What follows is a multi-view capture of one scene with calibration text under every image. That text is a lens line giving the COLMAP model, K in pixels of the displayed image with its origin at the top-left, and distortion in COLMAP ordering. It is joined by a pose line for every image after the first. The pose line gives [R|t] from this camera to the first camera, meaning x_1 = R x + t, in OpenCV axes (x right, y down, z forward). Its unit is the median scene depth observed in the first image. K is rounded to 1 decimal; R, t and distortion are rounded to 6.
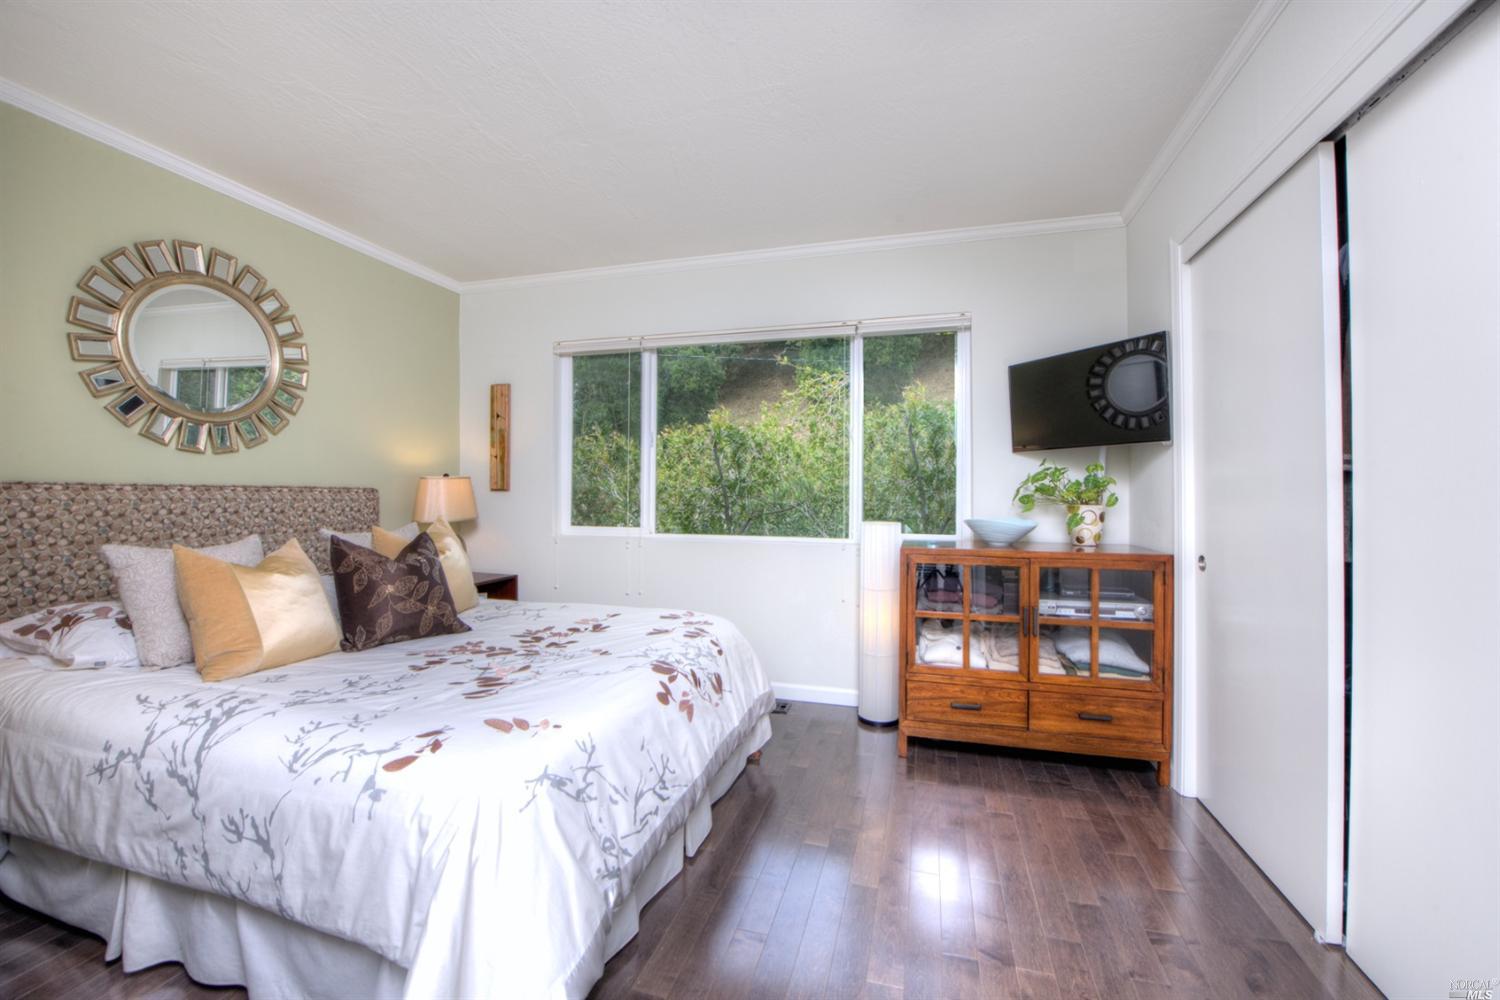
lens RADIAL K [[599.5, 0, 756.3], [0, 599.5, 491.7], [0, 0, 1]] dist [-0.014420, -0.003131]
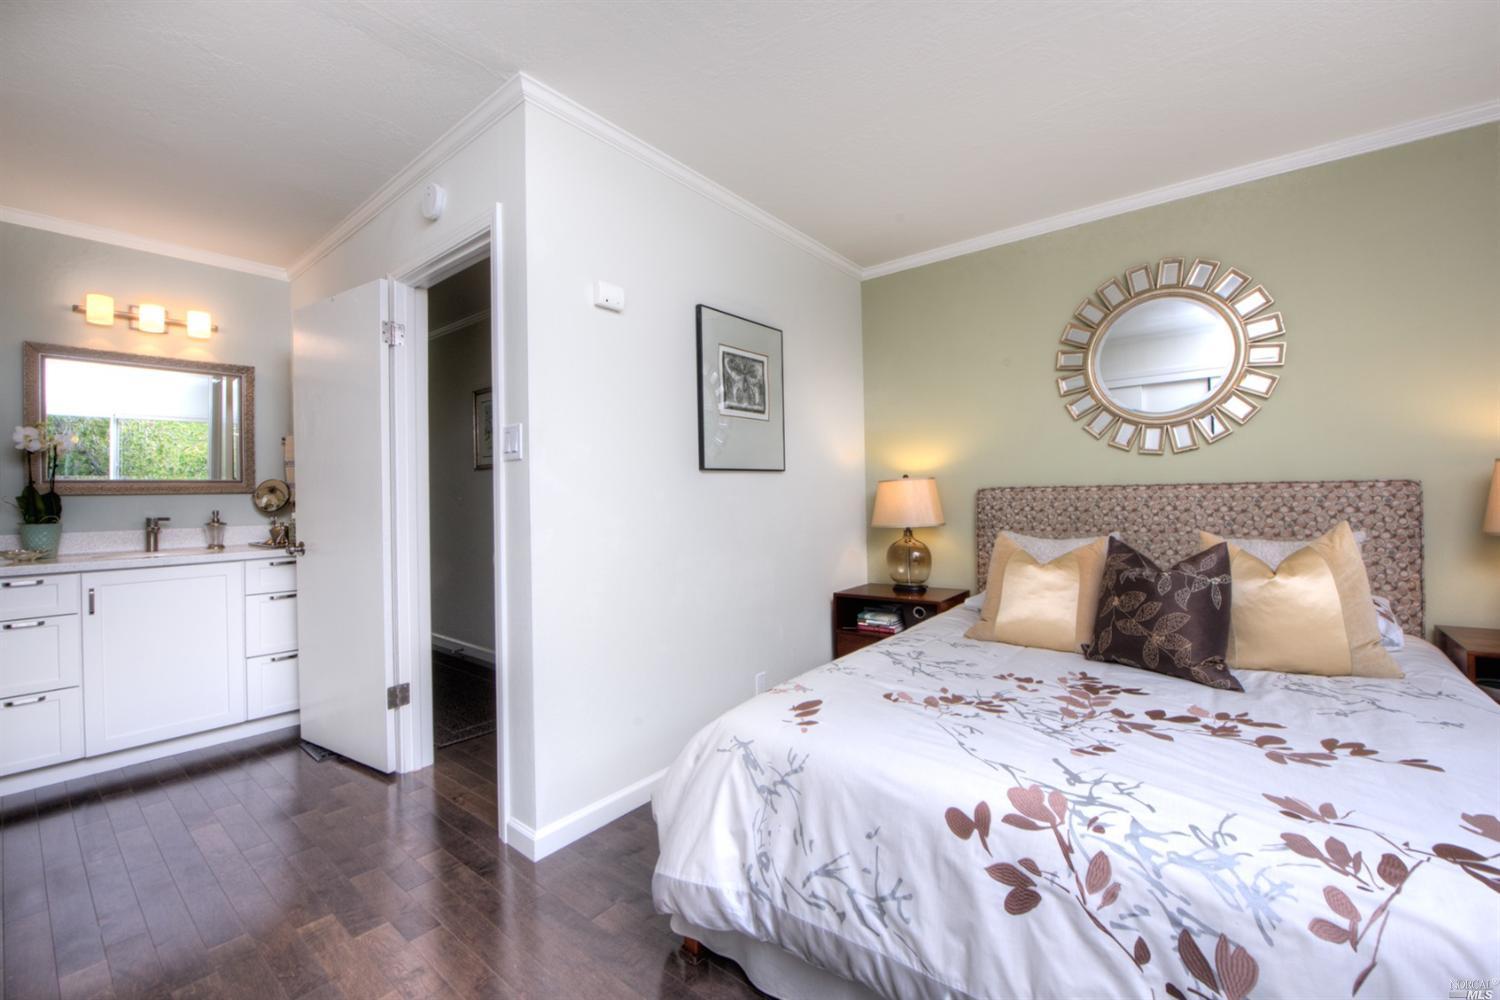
lens RADIAL K [[607.6, 0, 750.0], [0, 607.6, 500.0], [0, 0, 1]] dist [-0.019685, -0.000038]
pose [[-0.386300, 0.008081, -0.922338, 0.394159], [0.020886, 0.999782, 0.000012, 0.002135], [0.922137, -0.019259, -0.386385, 0.811501]]
